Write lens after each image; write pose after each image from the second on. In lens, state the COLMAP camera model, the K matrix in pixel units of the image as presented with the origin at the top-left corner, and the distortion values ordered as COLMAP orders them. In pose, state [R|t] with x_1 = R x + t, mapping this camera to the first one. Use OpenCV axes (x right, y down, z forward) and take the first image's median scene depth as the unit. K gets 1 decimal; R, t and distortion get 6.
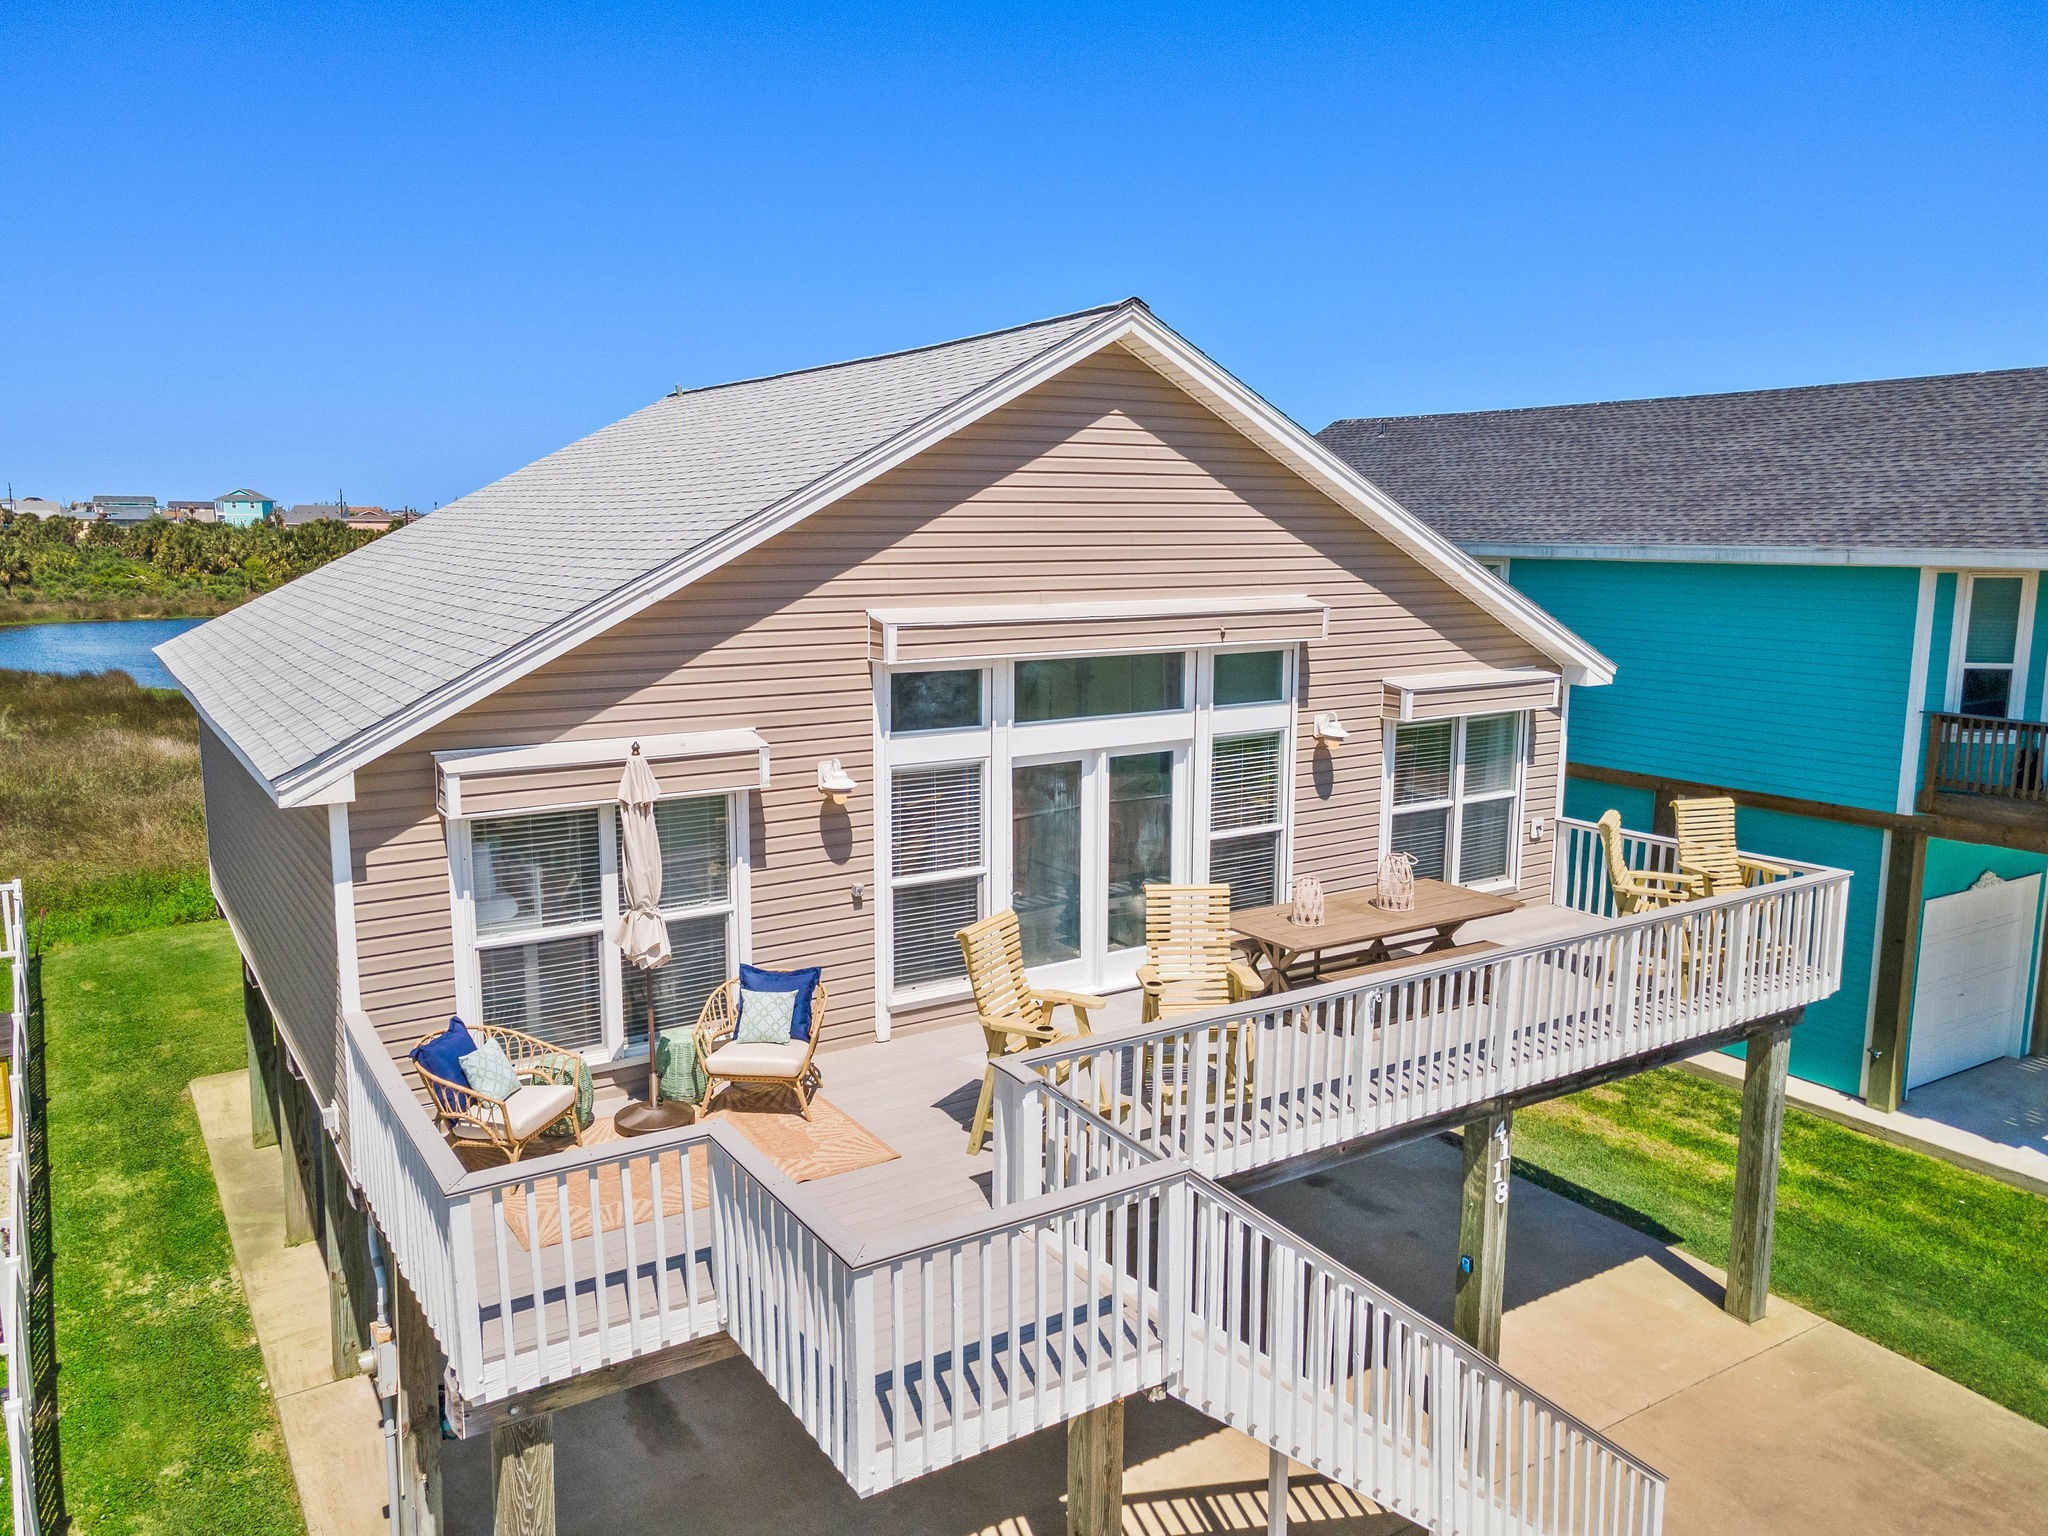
lens RADIAL K [[1488.5, 0, 984.8], [0, 1488.5, 760.9], [0, 0, 1]] dist [0.045252, -0.003527]
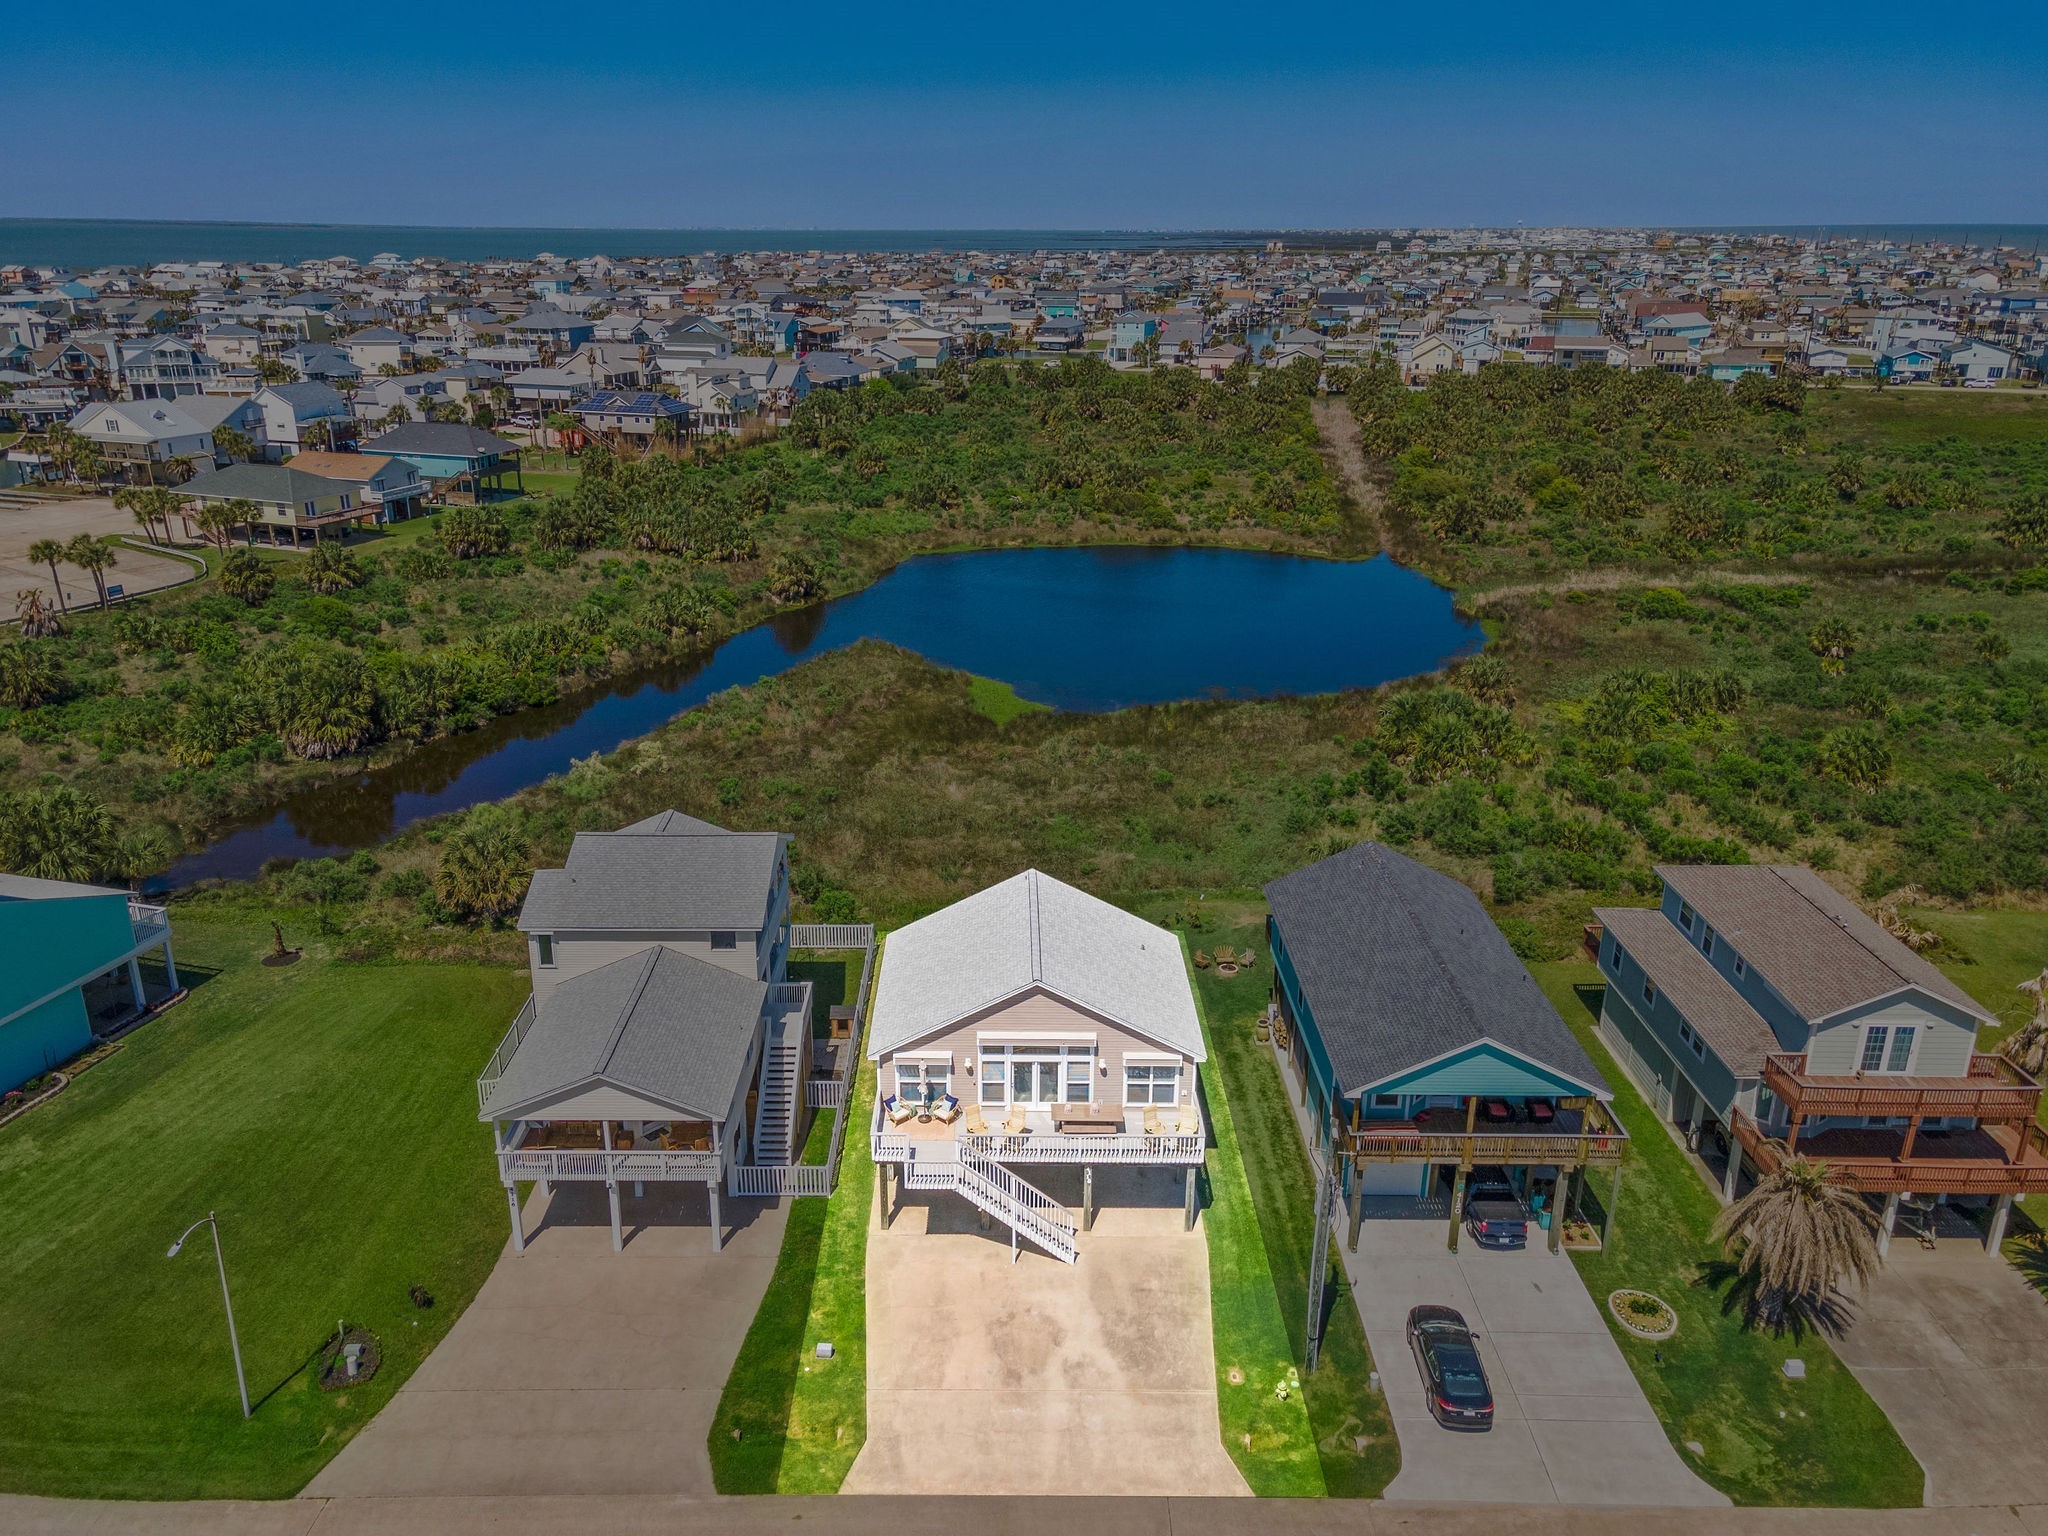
lens RADIAL K [[1488.5, 0, 984.8], [0, 1488.5, 760.9], [0, 0, 1]] dist [0.045252, -0.003527]
pose [[0.845636, 0.182742, -0.501503, 2.059327], [-0.087211, 0.974244, 0.207948, -1.832053], [0.526587, -0.132112, 0.839793, -2.768133]]
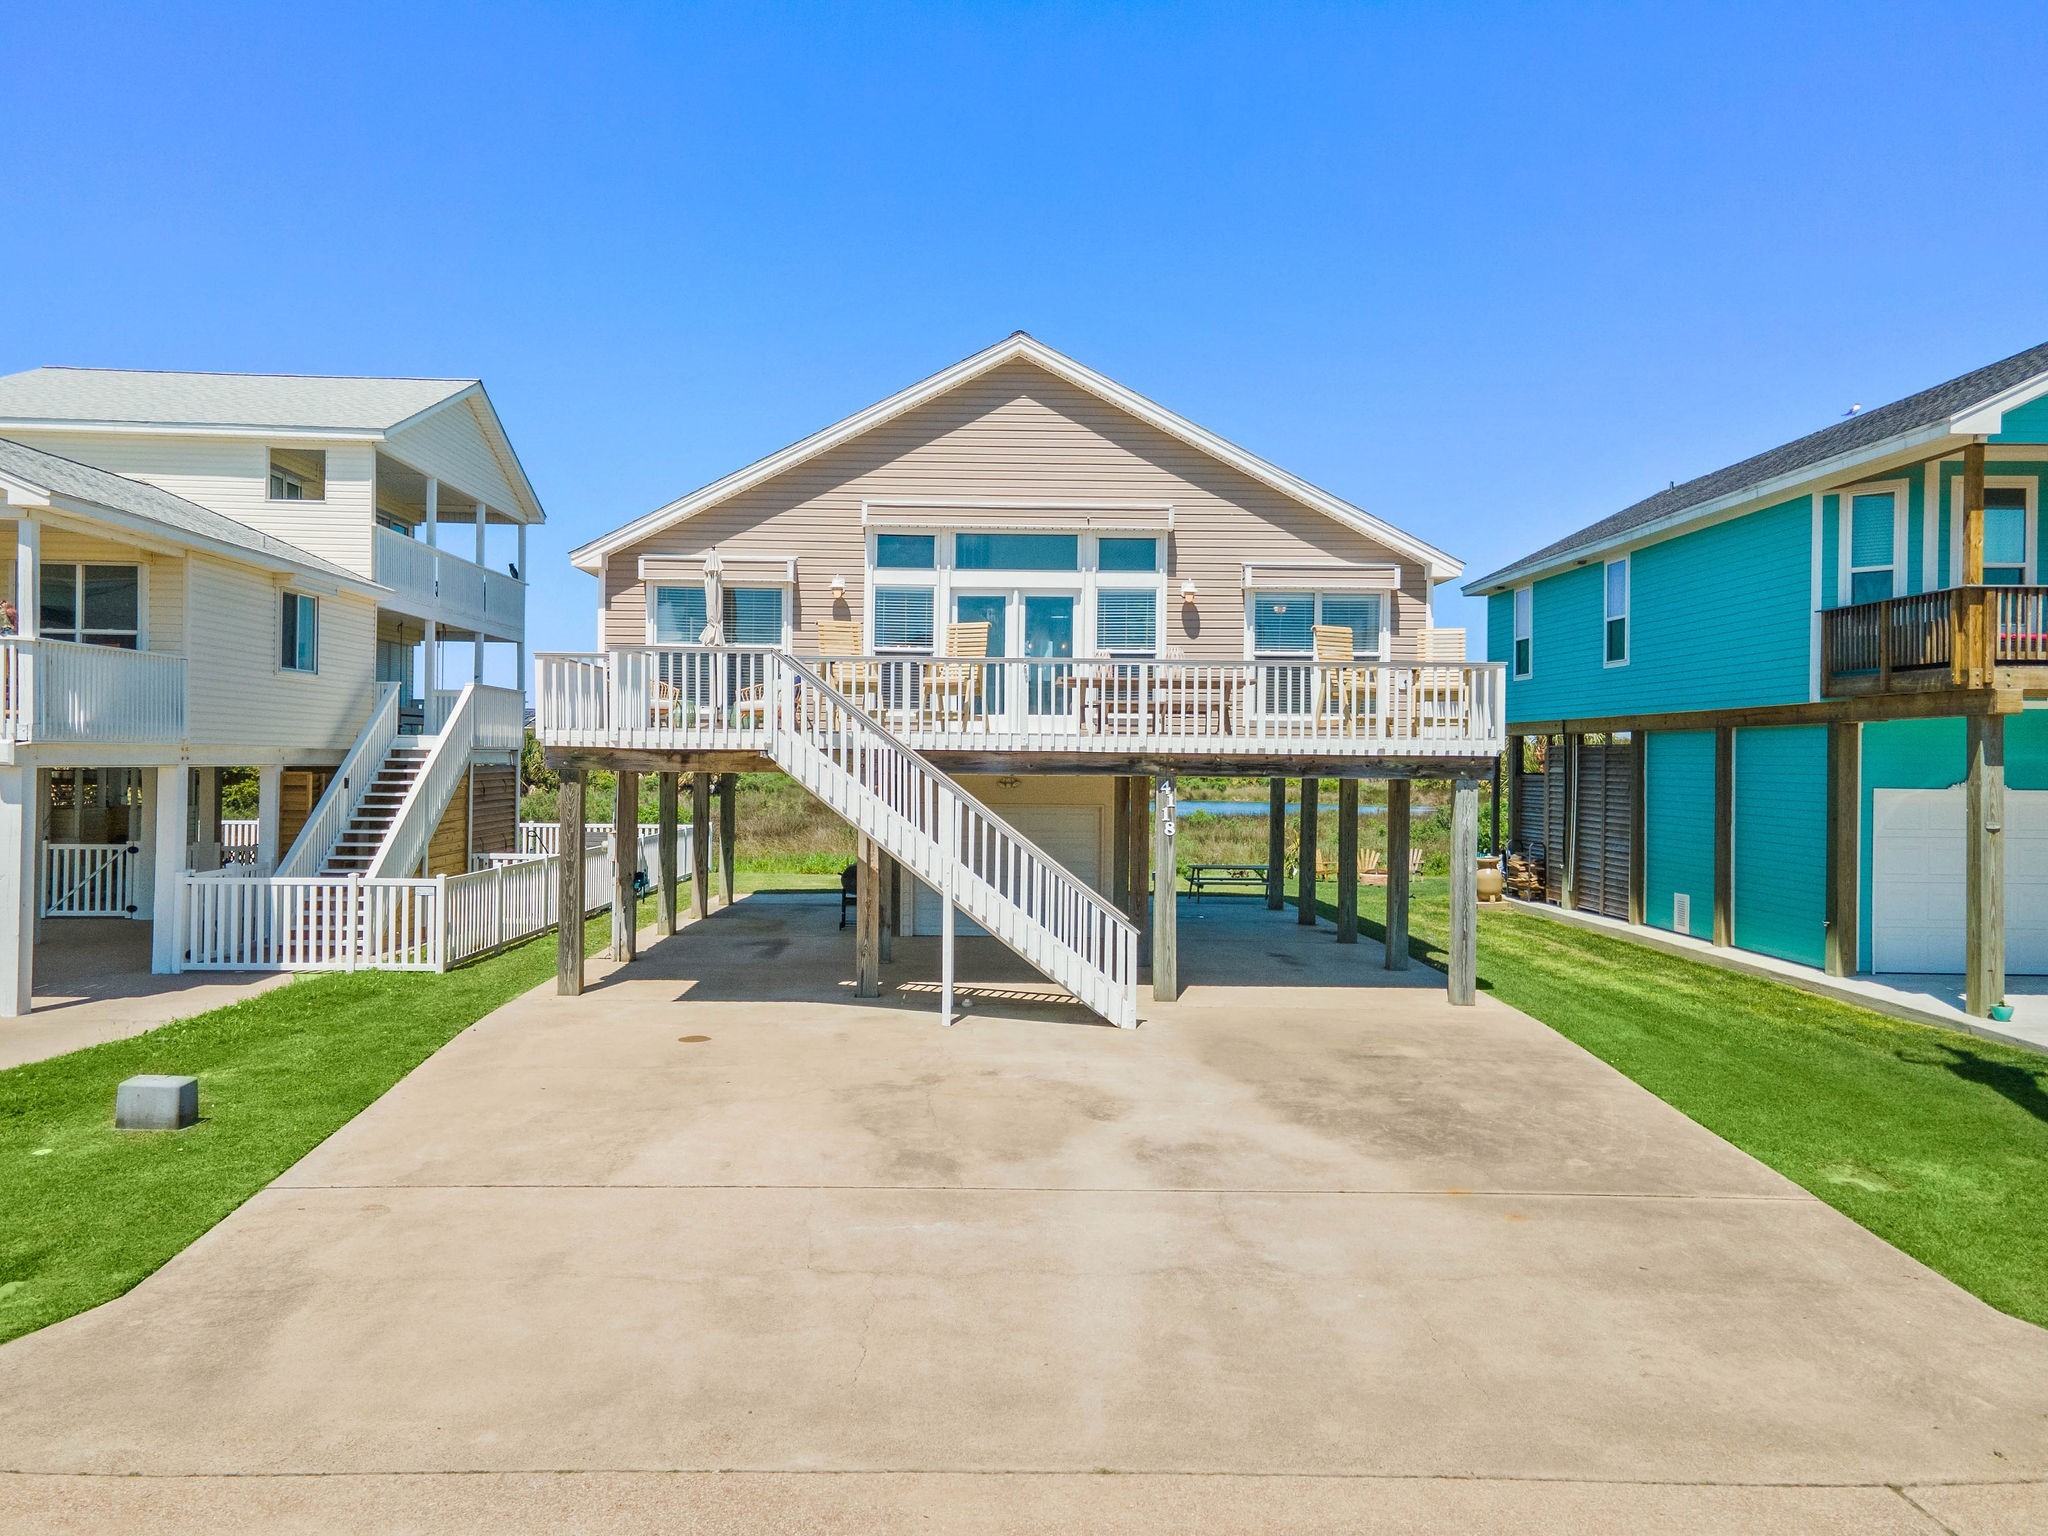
lens RADIAL K [[1488.5, 0, 984.8], [0, 1488.5, 760.9], [0, 0, 1]] dist [0.045252, -0.003527]
pose [[0.854172, 0.010593, -0.519882, 0.954146], [-0.093465, 0.986637, -0.133461, 0.424985], [0.511521, 0.162589, 0.843748, -0.441001]]
